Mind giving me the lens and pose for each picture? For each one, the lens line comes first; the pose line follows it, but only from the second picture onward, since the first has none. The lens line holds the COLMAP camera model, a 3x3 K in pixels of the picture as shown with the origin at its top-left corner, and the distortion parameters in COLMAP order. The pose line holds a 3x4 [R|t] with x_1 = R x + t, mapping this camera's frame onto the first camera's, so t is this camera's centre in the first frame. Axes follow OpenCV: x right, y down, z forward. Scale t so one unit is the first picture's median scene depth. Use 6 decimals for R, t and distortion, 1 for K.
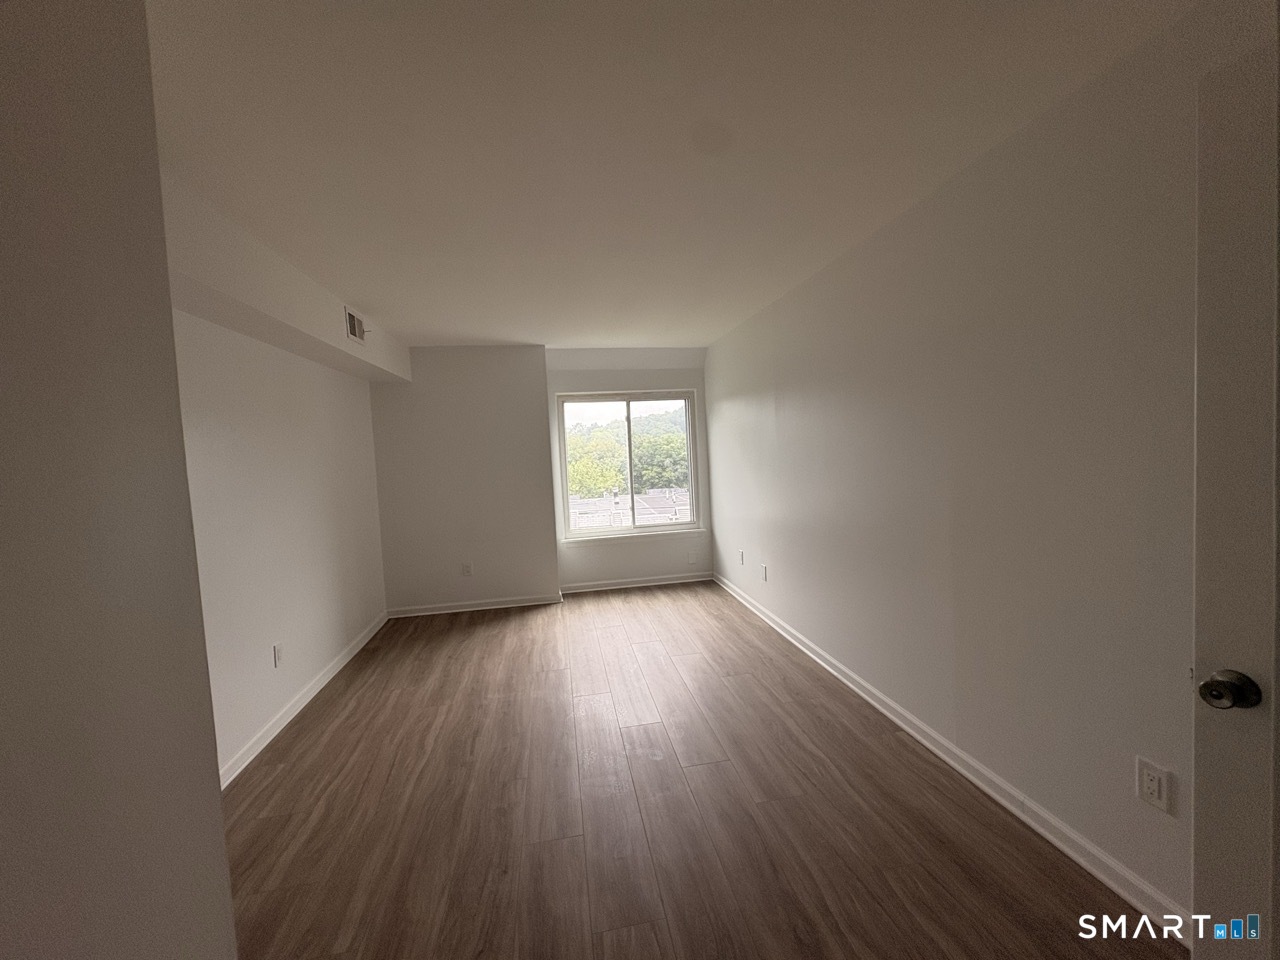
lens RADIAL K [[509.2, 0, 640.3], [0, 509.2, 482.0], [0, 0, 1]] dist [-0.001558, 0.000383]
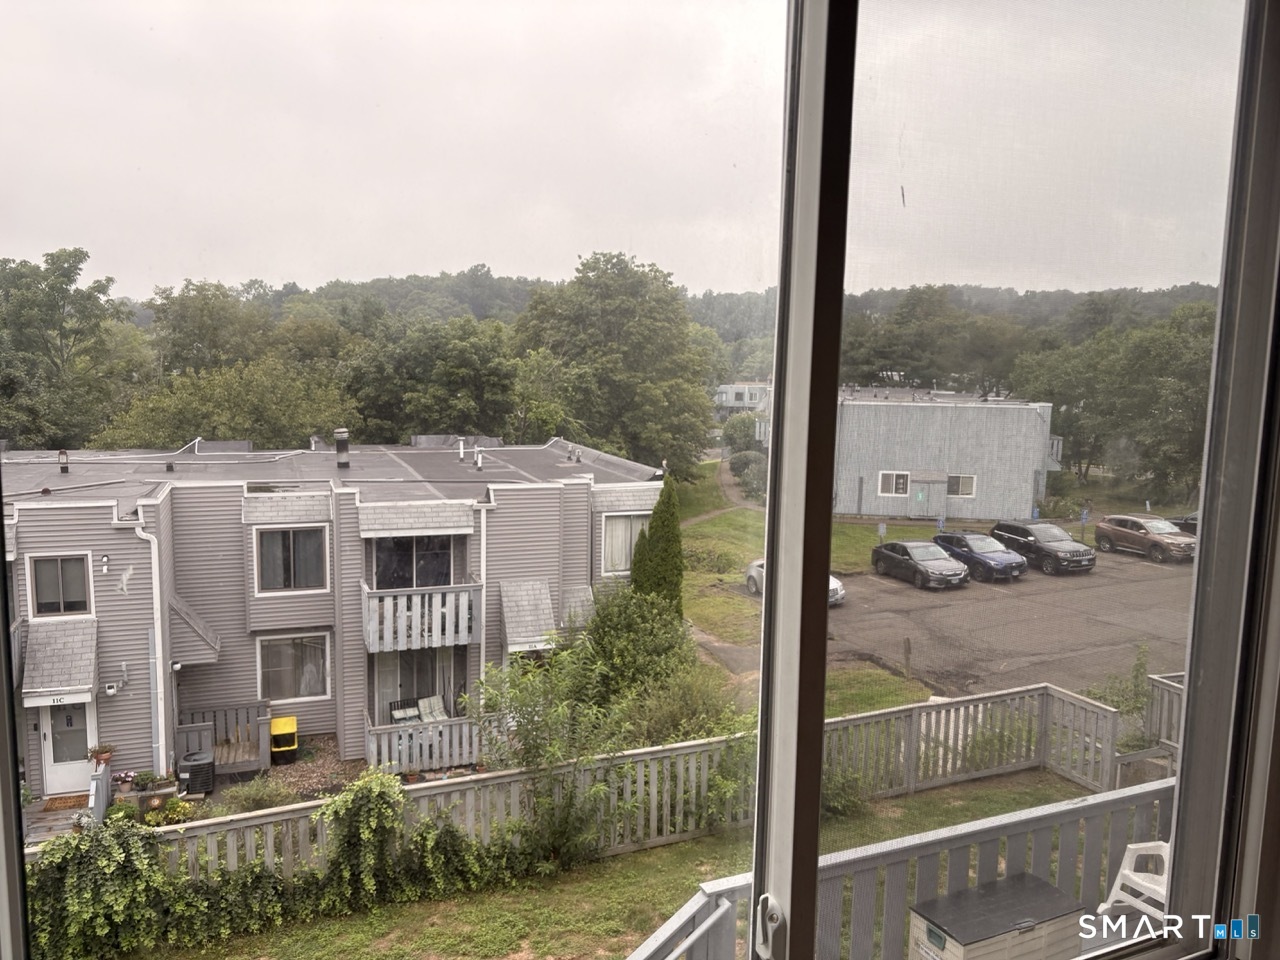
lens RADIAL K [[965.4, 0, 640.4], [0, 965.4, 479.8], [0, 0, 1]] dist [0.000446, -0.000030]
pose [[0.964551, 0.038819, 0.261027, -0.013612], [-0.055632, 0.996804, 0.057333, -0.005553], [-0.257967, -0.069822, 0.963627, 0.118623]]
